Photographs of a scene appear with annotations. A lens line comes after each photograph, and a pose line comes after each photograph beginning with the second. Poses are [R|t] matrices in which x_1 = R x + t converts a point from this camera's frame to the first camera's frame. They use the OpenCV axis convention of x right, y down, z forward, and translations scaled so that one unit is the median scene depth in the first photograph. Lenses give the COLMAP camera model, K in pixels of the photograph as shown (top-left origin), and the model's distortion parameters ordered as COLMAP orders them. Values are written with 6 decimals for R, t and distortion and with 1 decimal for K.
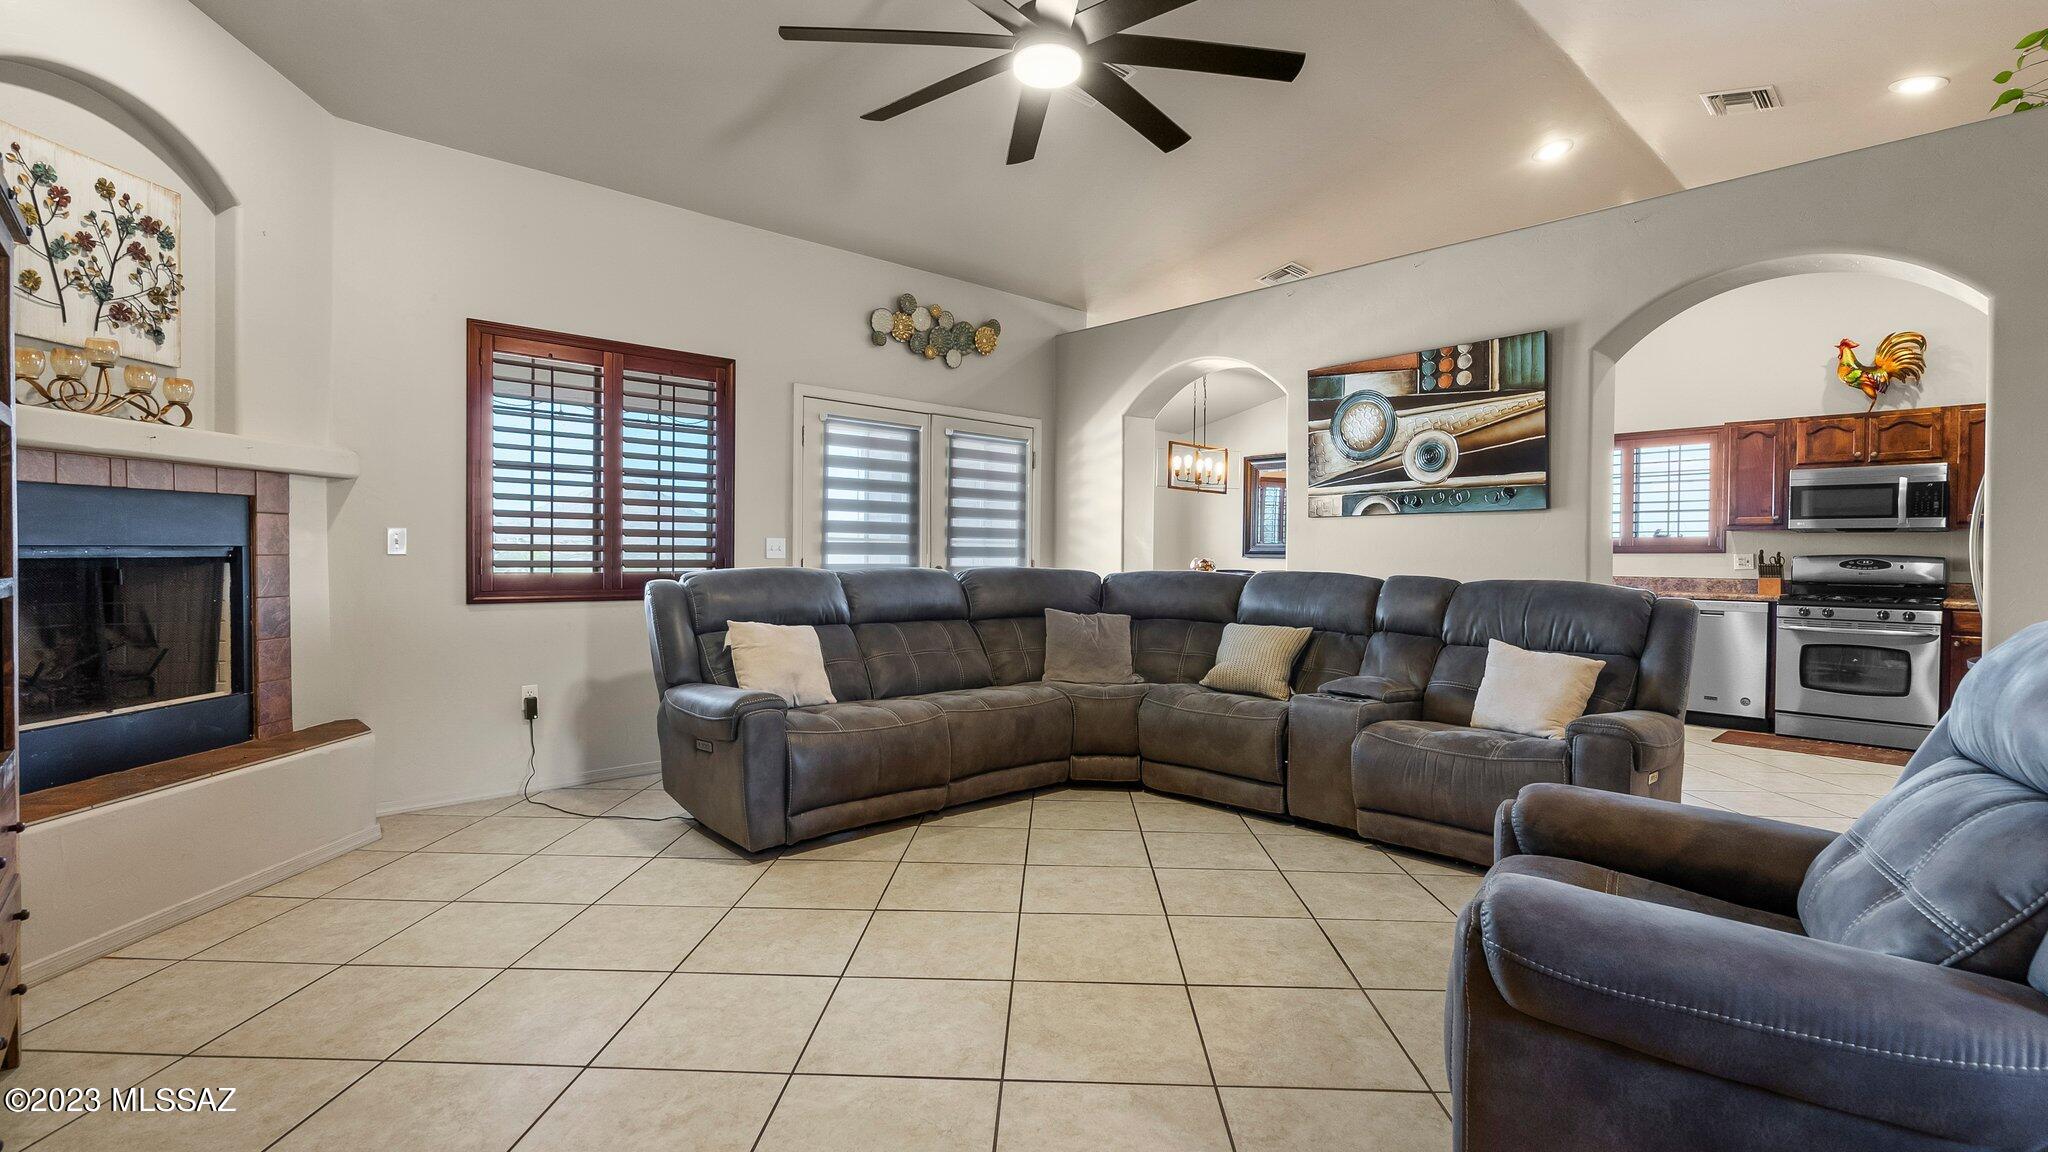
lens RADIAL K [[937.2, 0, 1019.4], [0, 937.2, 567.4], [0, 0, 1]] dist [-0.002155, 0.002849]
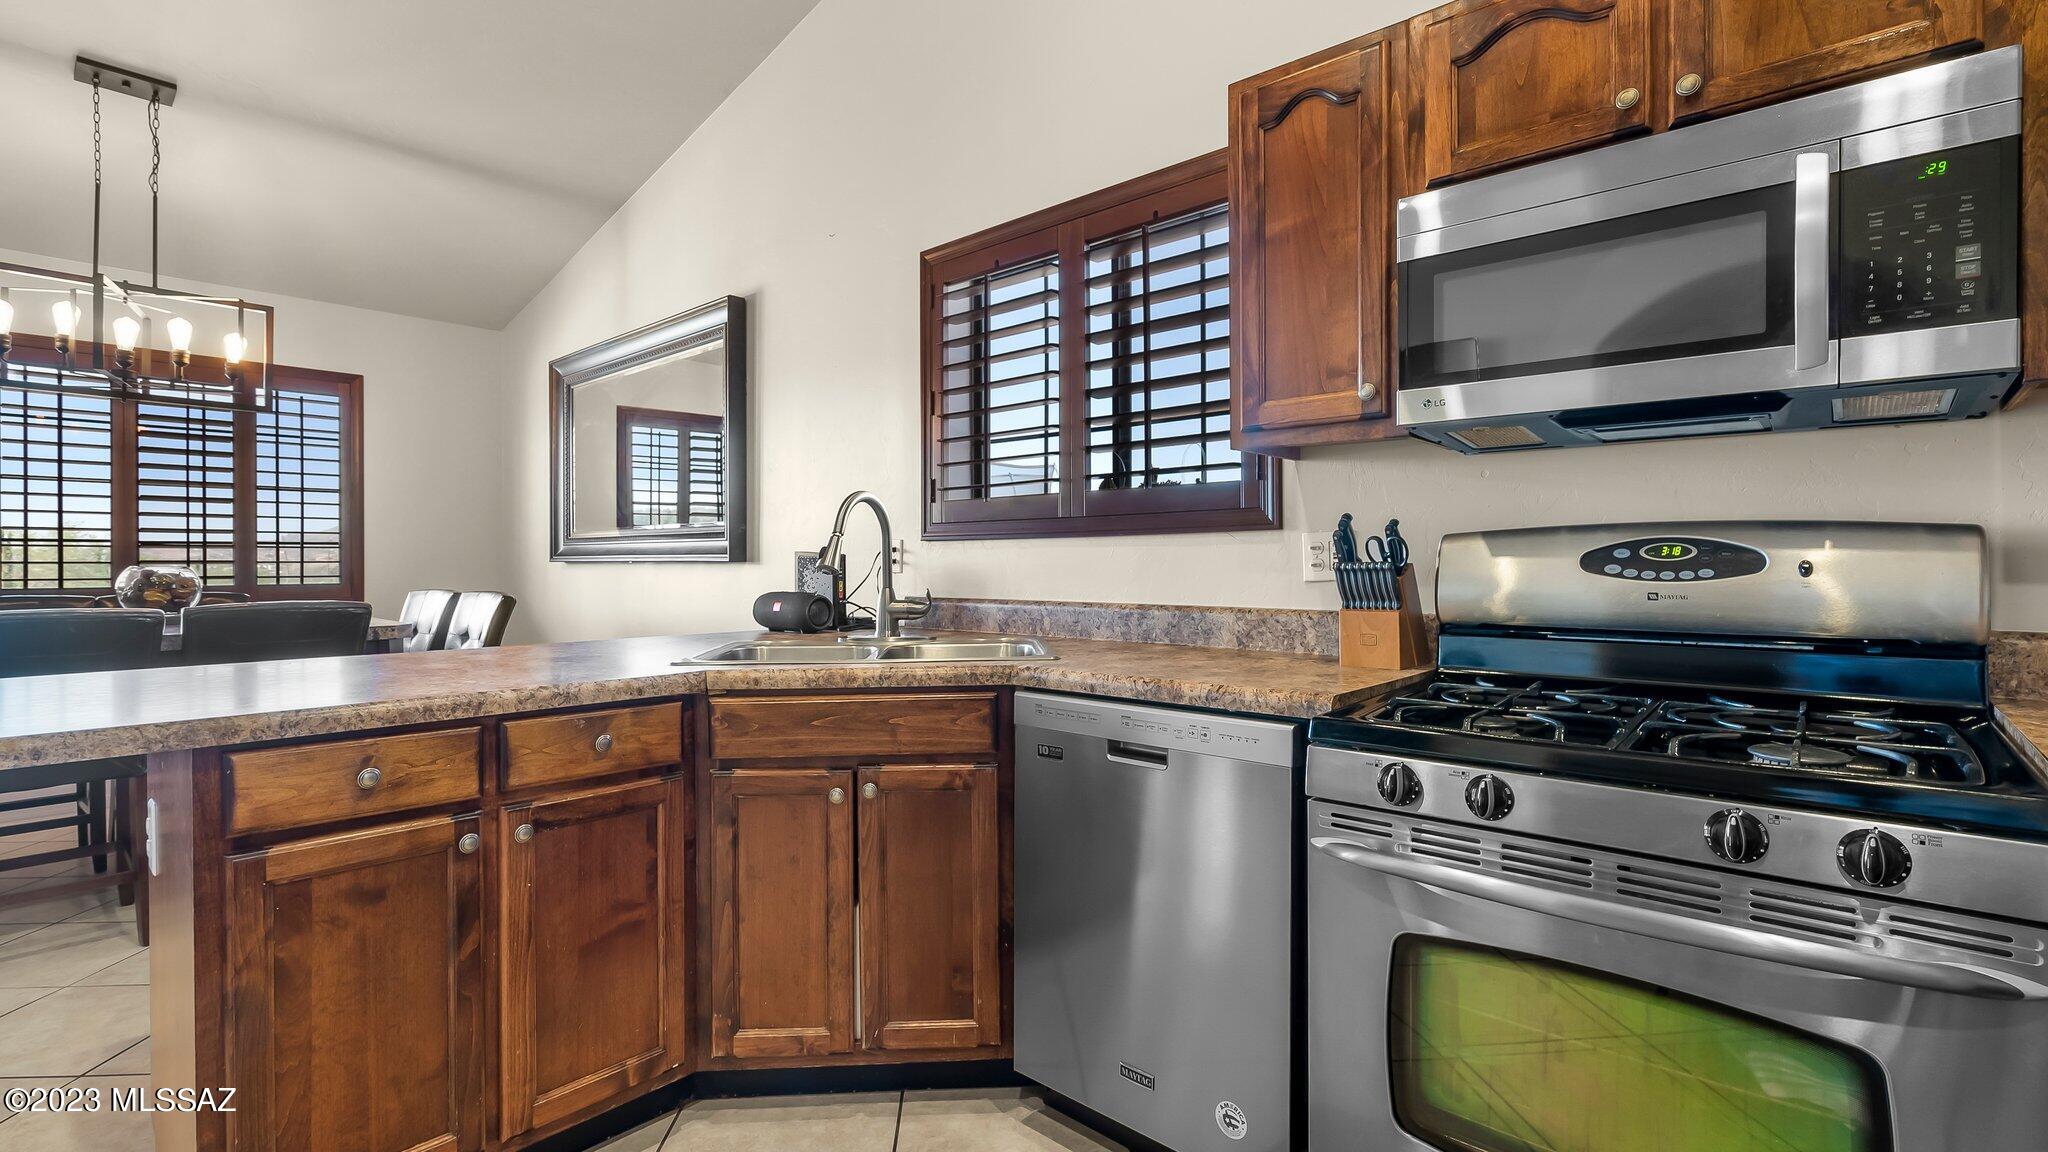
lens RADIAL K [[937.2, 0, 1020.4], [0, 937.2, 568.0], [0, 0, 1]] dist [-0.002155, 0.002849]
pose [[0.995986, -0.011682, 0.088738, 0.694667], [0.012125, 0.999917, -0.004464, -0.002104], [-0.088679, 0.005522, 0.996045, 0.751688]]
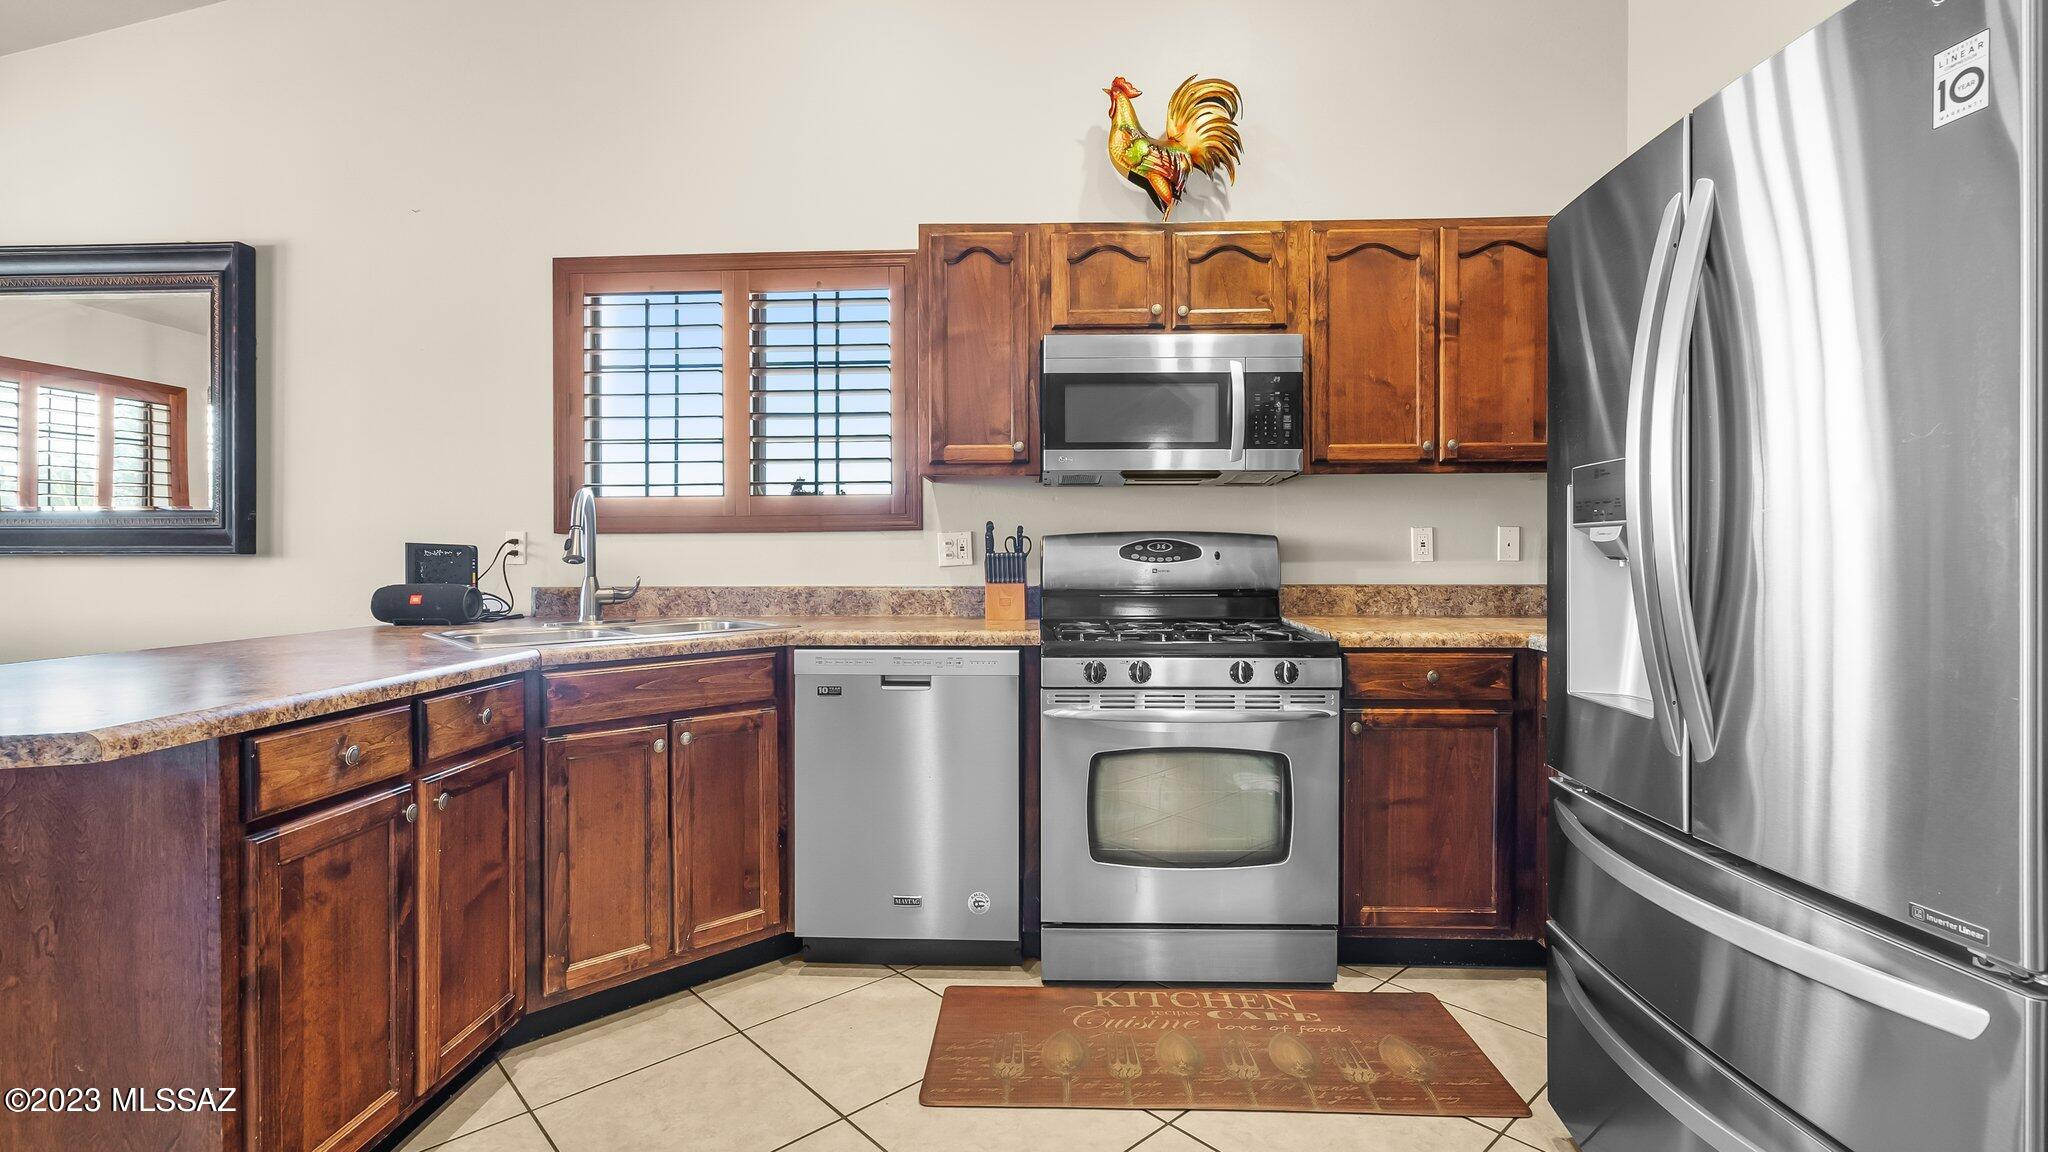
lens RADIAL K [[937.2, 0, 1022.5], [0, 937.2, 560.6], [0, 0, 1]] dist [-0.002155, 0.002849]
pose [[0.708767, -0.015423, 0.705274, 0.508325], [0.017220, 0.999841, 0.004559, -0.001918], [-0.705233, 0.008913, 0.708920, 0.701152]]
